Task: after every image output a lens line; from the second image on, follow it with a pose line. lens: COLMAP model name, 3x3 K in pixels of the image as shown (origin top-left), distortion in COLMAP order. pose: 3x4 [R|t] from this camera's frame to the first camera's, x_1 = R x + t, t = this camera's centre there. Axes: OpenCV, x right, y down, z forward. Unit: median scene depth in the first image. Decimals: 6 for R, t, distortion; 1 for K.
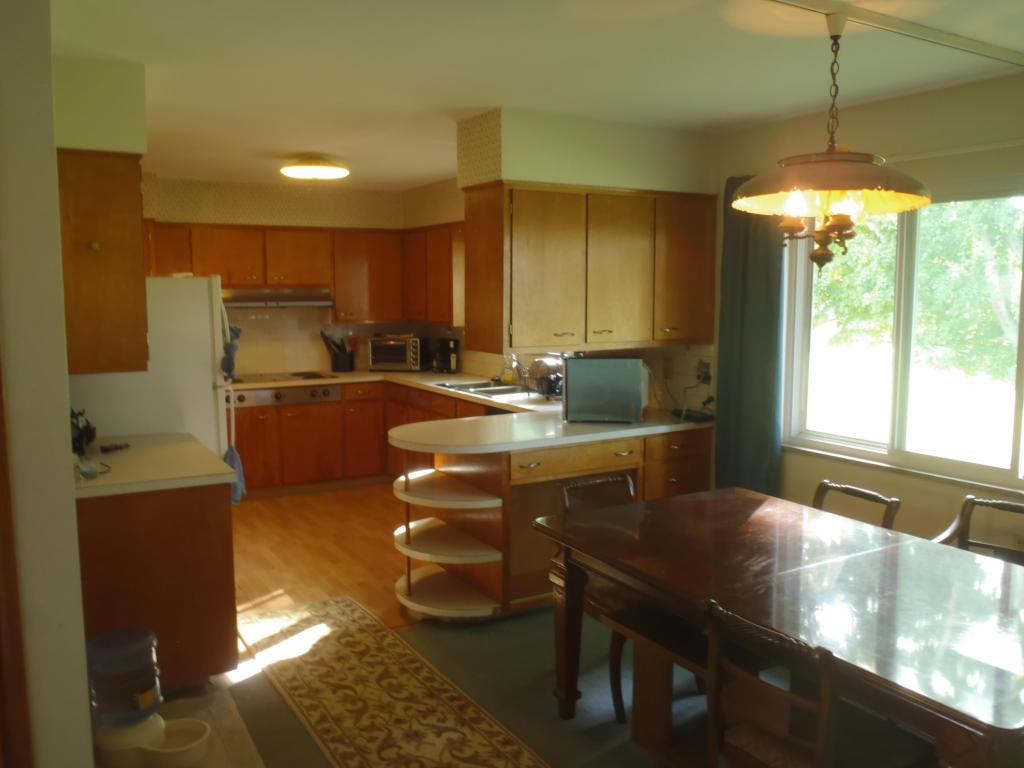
lens RADIAL K [[874.1, 0, 508.4], [0, 874.1, 383.2], [0, 0, 1]] dist [-0.042592, 0.008230]
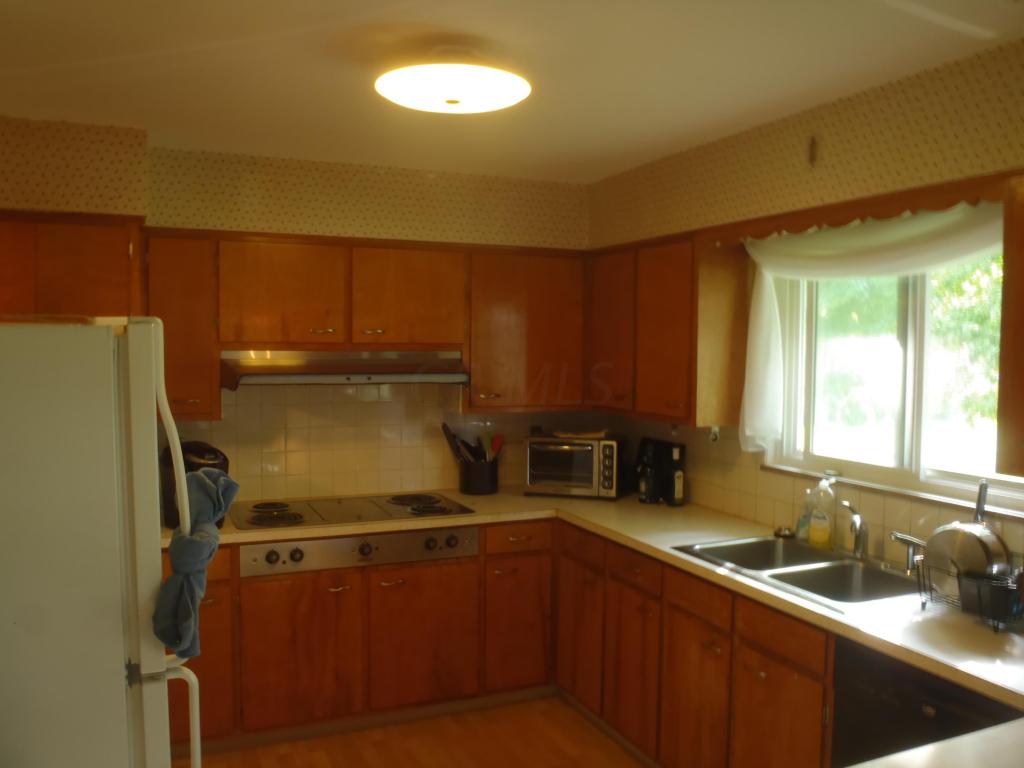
lens RADIAL K [[874.1, 0, 512.6], [0, 874.1, 383.6], [0, 0, 1]] dist [-0.042592, 0.008230]
pose [[0.993614, 0.014093, -0.111953, -0.107646], [-0.021669, 0.997535, -0.066746, -0.050224], [0.110736, 0.068746, 0.991469, 0.439946]]
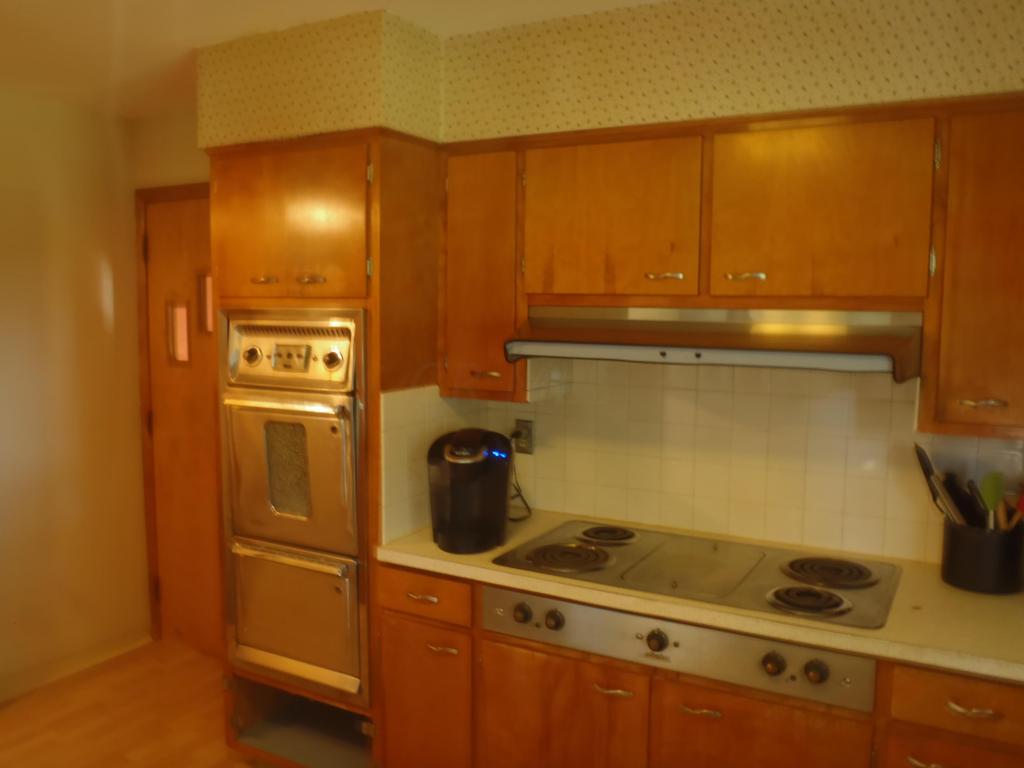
lens RADIAL K [[874.1, 0, 513.0], [0, 874.1, 385.1], [0, 0, 1]] dist [-0.042592, 0.008230]
pose [[0.501644, 0.086766, -0.860712, -0.020886], [-0.109041, 0.993364, 0.036586, -0.079837], [0.858174, 0.075500, 0.507776, 0.736082]]
